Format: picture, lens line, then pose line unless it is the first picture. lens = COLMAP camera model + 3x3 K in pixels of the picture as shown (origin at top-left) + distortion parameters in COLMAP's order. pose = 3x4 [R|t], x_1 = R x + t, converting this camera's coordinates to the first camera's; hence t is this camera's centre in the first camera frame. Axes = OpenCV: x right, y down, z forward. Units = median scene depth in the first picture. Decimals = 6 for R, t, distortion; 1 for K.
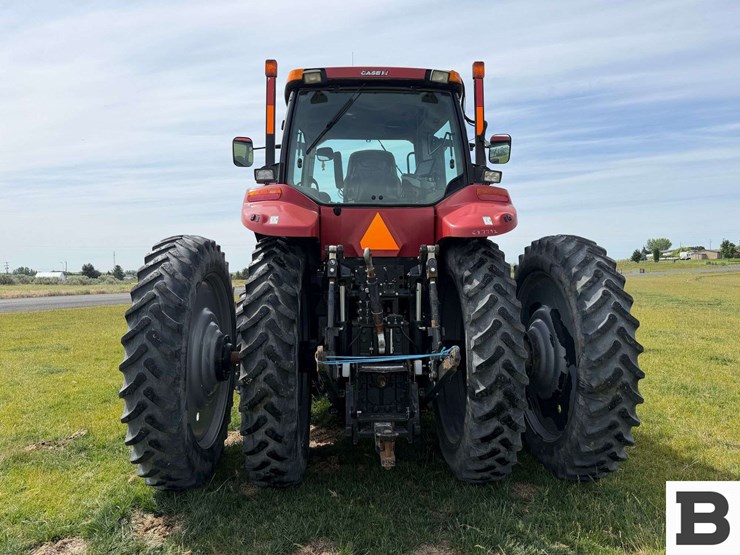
lens RADIAL K [[532.5, 0, 370.0], [0, 532.5, 277.5], [0, 0, 1]] dist [0.081278, -0.103667]
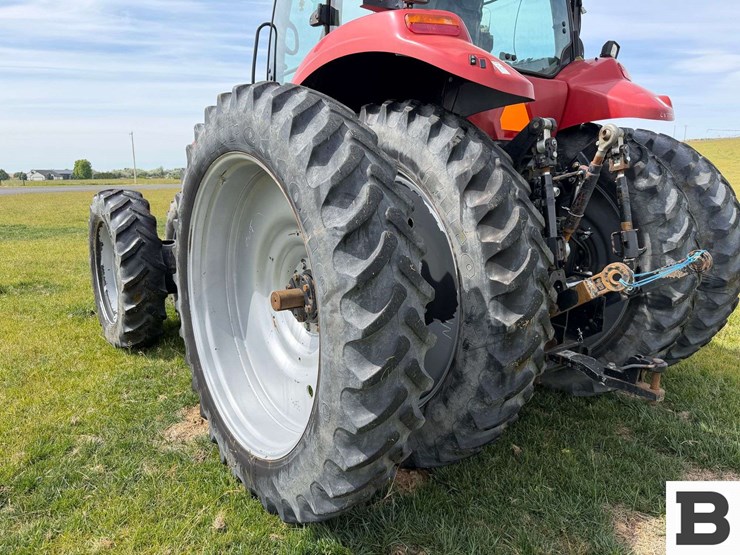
lens RADIAL K [[519.6, 0, 367.5], [0, 519.6, 281.2], [0, 0, 1]] dist [0.099634, -0.167612]
pose [[0.812776, -0.099482, 0.574019, -0.568498], [-0.005265, 0.984018, 0.177992, 0.023491], [-0.582552, -0.147690, 0.799263, 0.476040]]
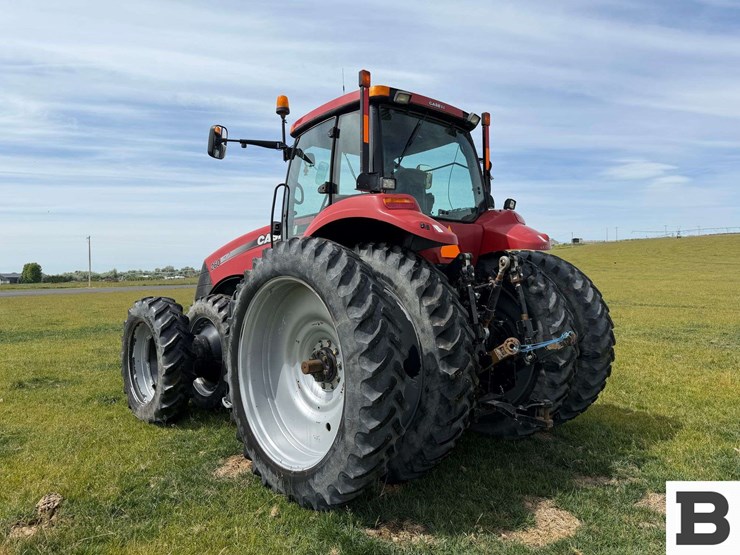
lens RADIAL K [[535.5, 0, 372.0], [0, 535.5, 271.2], [0, 0, 1]] dist [0.110789, -0.185046]
pose [[0.754157, 0.011364, 0.656596, -0.845147], [0.006622, 0.999668, -0.024907, 0.005918], [-0.656661, 0.023132, 0.753831, 0.215474]]
